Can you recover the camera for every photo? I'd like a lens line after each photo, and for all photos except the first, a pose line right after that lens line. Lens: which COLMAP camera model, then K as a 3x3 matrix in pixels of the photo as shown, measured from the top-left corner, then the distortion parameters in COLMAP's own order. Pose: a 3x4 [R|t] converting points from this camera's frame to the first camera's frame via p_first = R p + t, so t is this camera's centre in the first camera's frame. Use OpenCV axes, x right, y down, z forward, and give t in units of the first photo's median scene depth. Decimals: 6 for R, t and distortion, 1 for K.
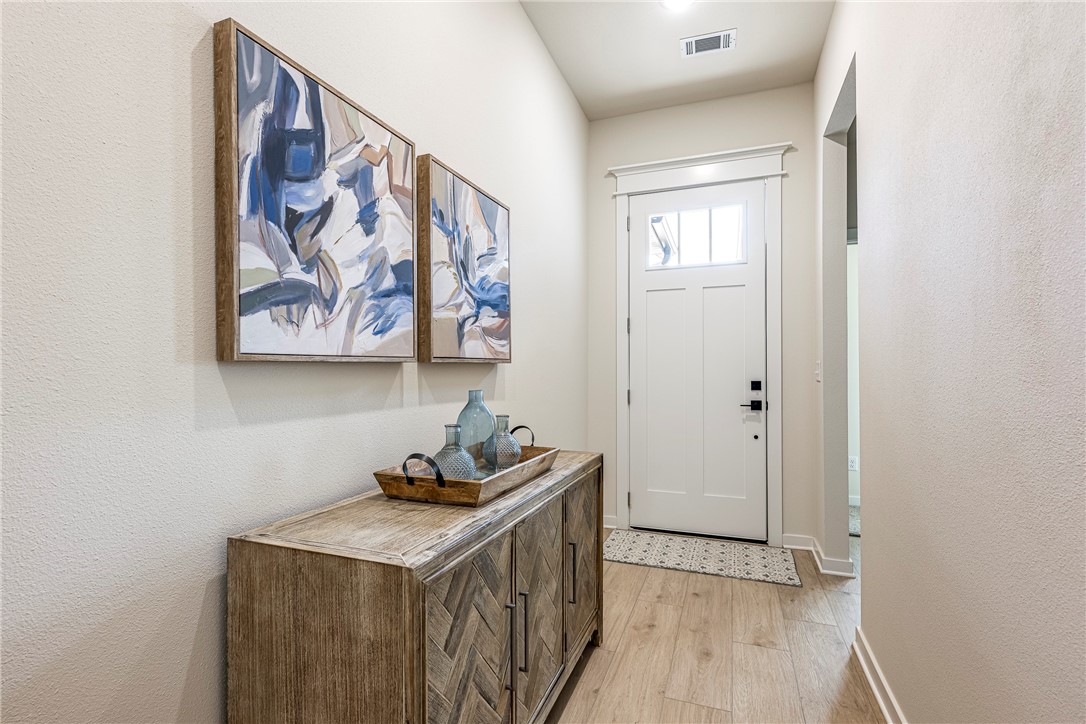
lens RADIAL K [[522.6, 0, 543.8], [0, 522.6, 364.7], [0, 0, 1]] dist [-0.001112, 0.001018]
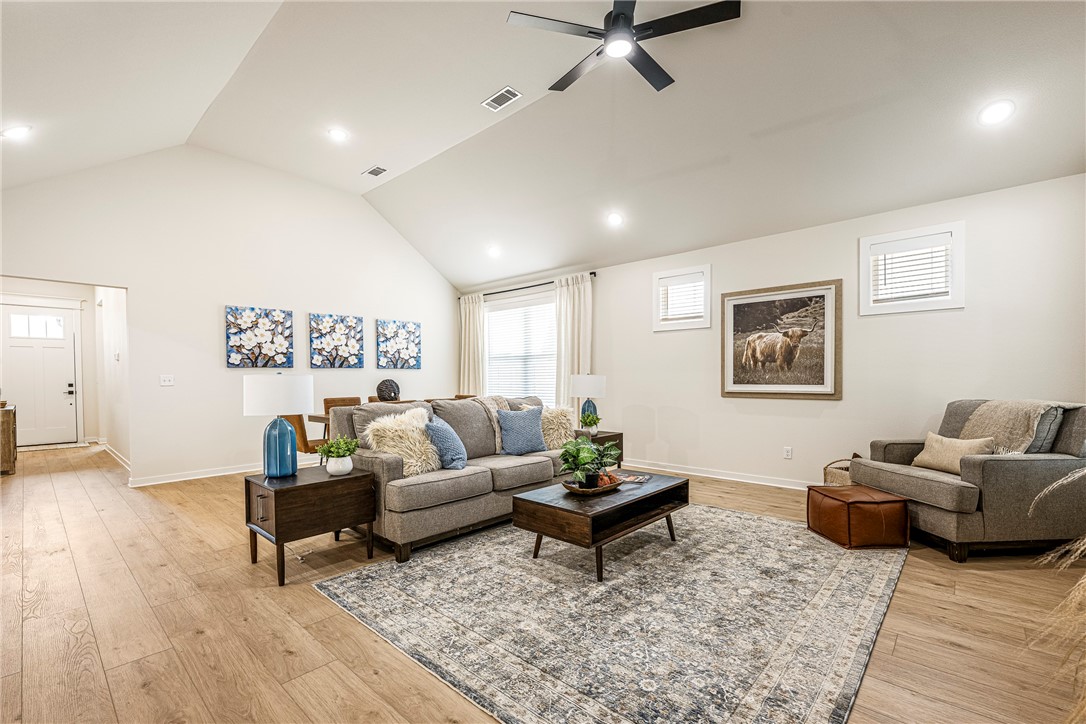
lens RADIAL K [[466.3, 0, 541.5], [0, 466.3, 387.9], [0, 0, 1]] dist [-0.001716, 0.000548]
pose [[0.376887, -0.021969, 0.925999, -0.933886], [-0.011611, 0.999528, 0.028439, -0.044750], [-0.926187, -0.021470, 0.376454, -2.227301]]
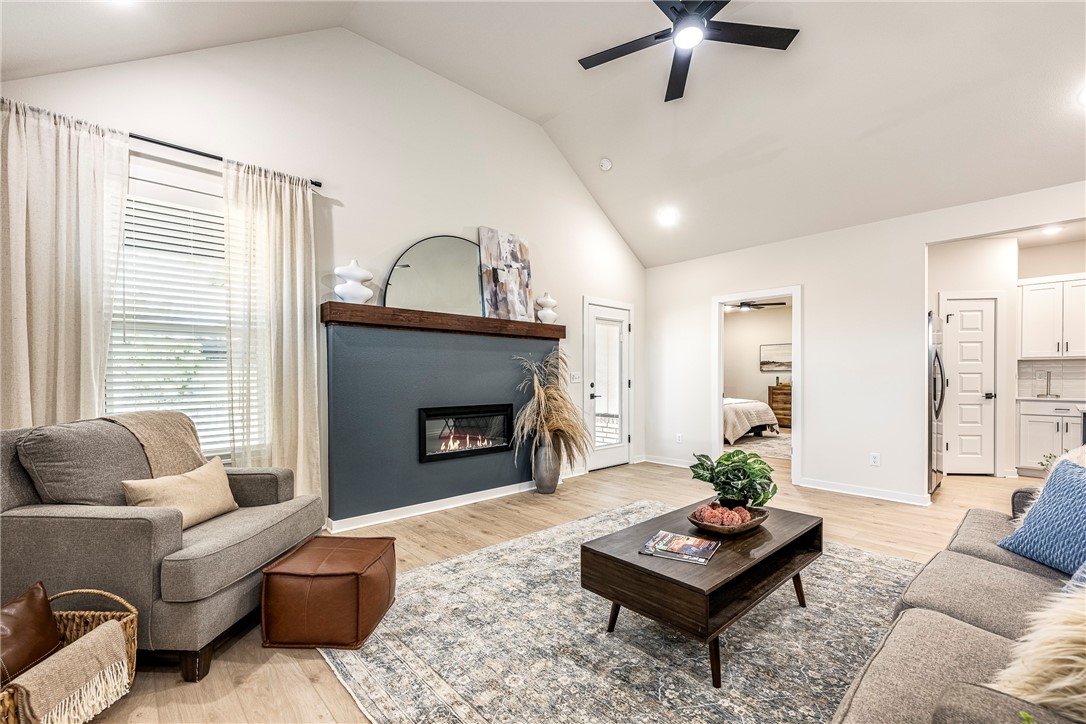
lens RADIAL K [[466.3, 0, 545.1], [0, 466.3, 375.6], [0, 0, 1]] dist [-0.001716, 0.000548]
pose [[-0.452836, 0.004872, -0.891581, 0.668451], [0.015984, 0.999869, -0.002655, -0.048503], [0.891451, -0.015454, -0.452854, -1.913609]]
